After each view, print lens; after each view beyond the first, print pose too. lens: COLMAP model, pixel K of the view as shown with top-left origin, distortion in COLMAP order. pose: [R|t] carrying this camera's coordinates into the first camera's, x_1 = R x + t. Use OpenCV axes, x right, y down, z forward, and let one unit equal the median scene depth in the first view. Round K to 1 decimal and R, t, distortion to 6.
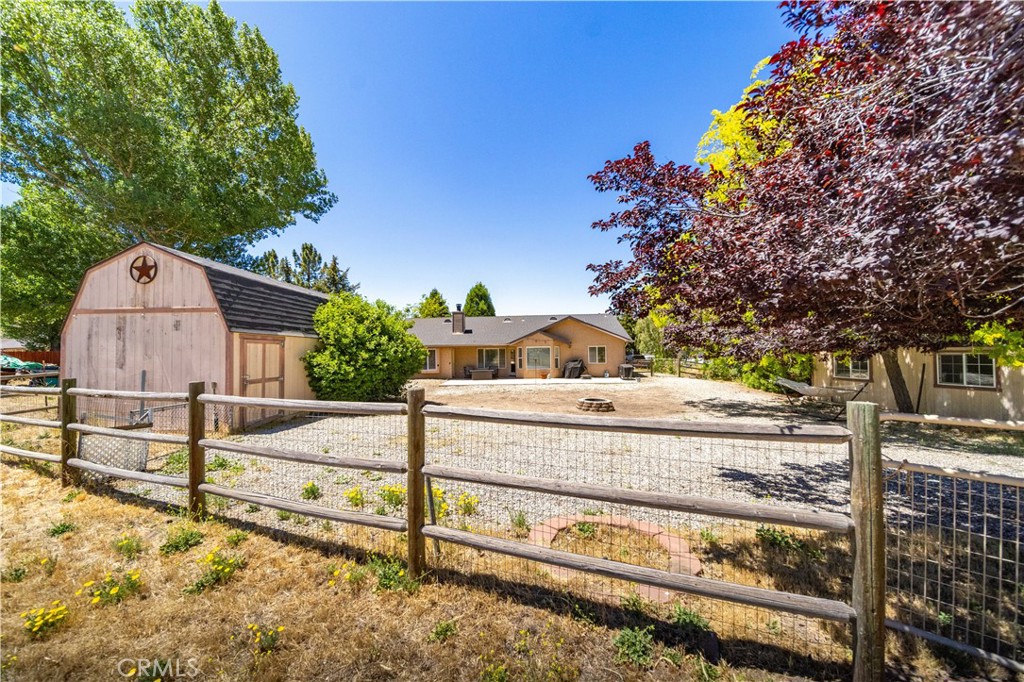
lens RADIAL K [[826.9, 0, 512.0], [0, 826.9, 341.0], [0, 0, 1]] dist [-0.000610, -0.000152]
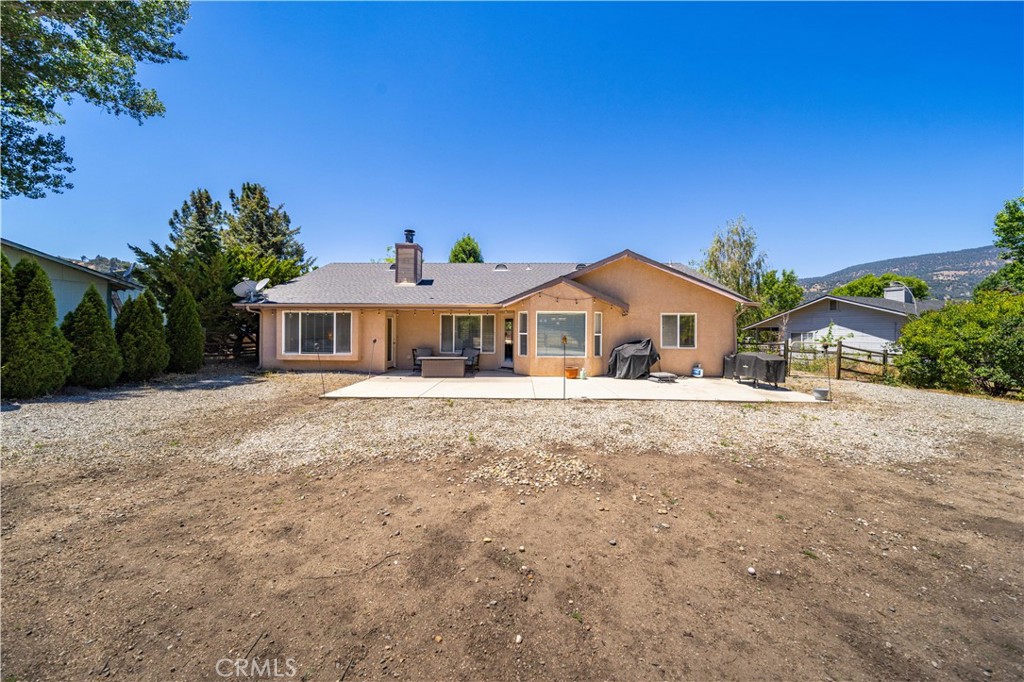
lens RADIAL K [[826.9, 0, 512.0], [0, 826.9, 341.0], [0, 0, 1]] dist [-0.000610, -0.000152]
pose [[0.999734, 0.022745, 0.003703, 0.001543], [-0.022834, 0.999403, 0.025918, 0.012319], [-0.003111, -0.025995, 0.999657, 0.506684]]
